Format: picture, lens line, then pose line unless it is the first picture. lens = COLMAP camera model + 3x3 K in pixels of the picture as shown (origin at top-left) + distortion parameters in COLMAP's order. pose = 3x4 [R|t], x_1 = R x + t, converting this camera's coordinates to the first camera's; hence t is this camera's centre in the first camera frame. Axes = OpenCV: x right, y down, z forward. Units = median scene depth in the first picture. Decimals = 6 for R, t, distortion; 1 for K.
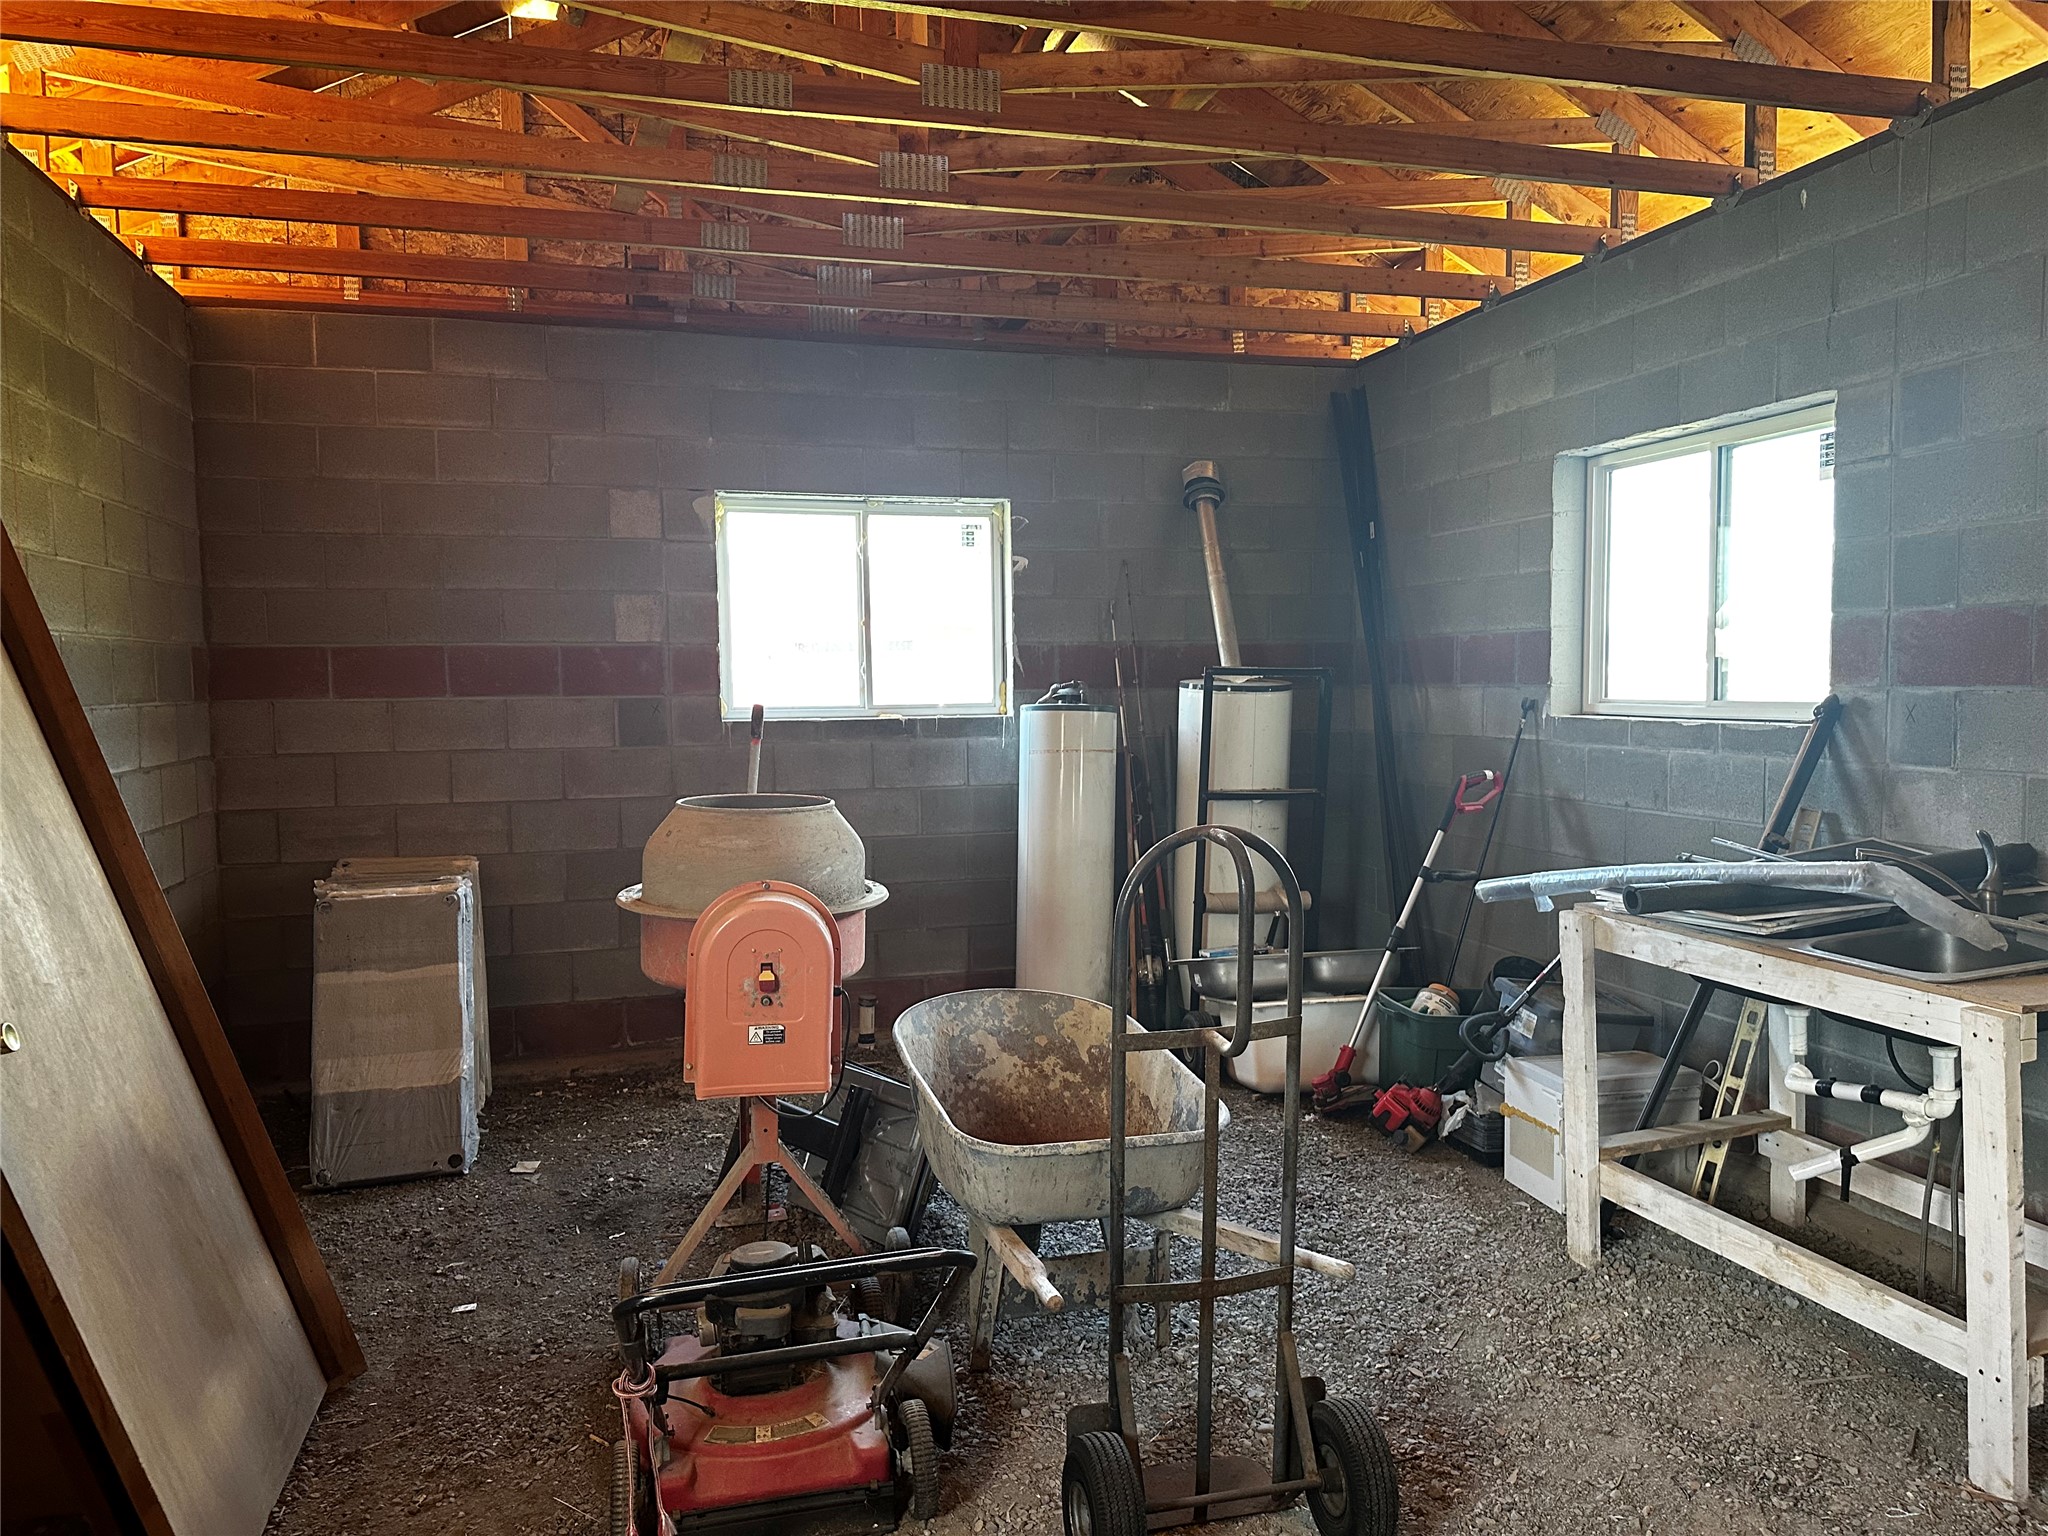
lens RADIAL K [[1410.1, 0, 1024.0], [0, 1410.1, 768.0], [0, 0, 1]] dist [0.091500, -0.119762]
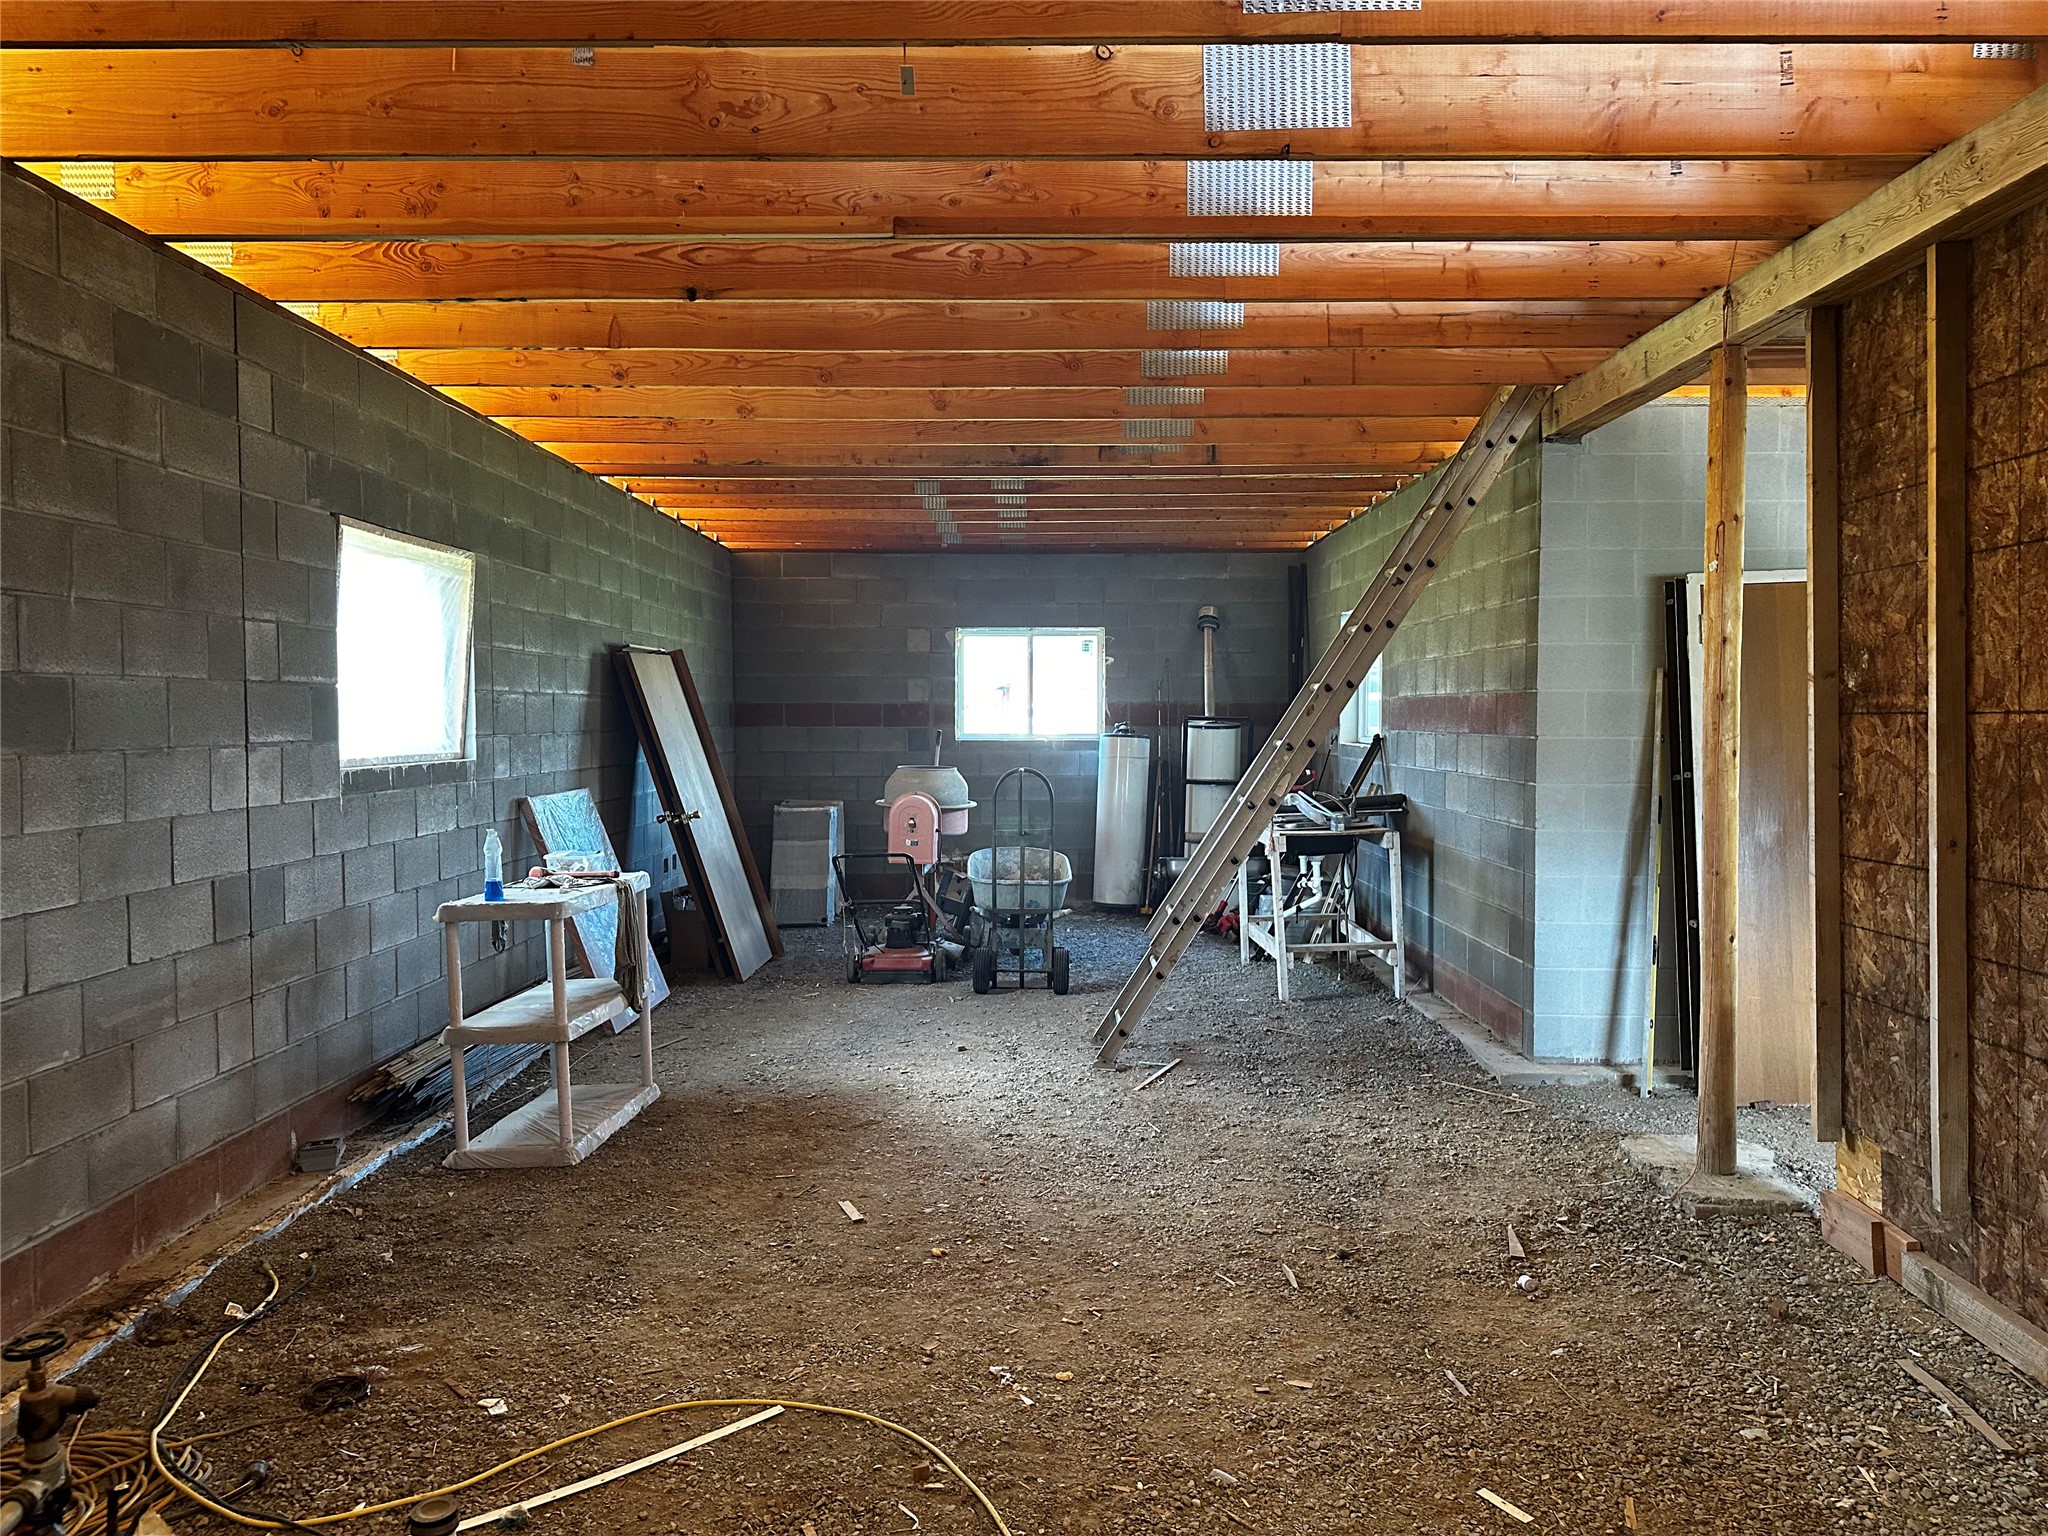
lens RADIAL K [[1410.1, 0, 1024.0], [0, 1410.1, 768.0], [0, 0, 1]] dist [0.091500, -0.119762]
pose [[0.957919, 0.021329, -0.286247, 0.472661], [-0.029093, 0.999314, -0.022898, 0.051921], [0.285562, 0.030262, 0.957882, -0.935834]]
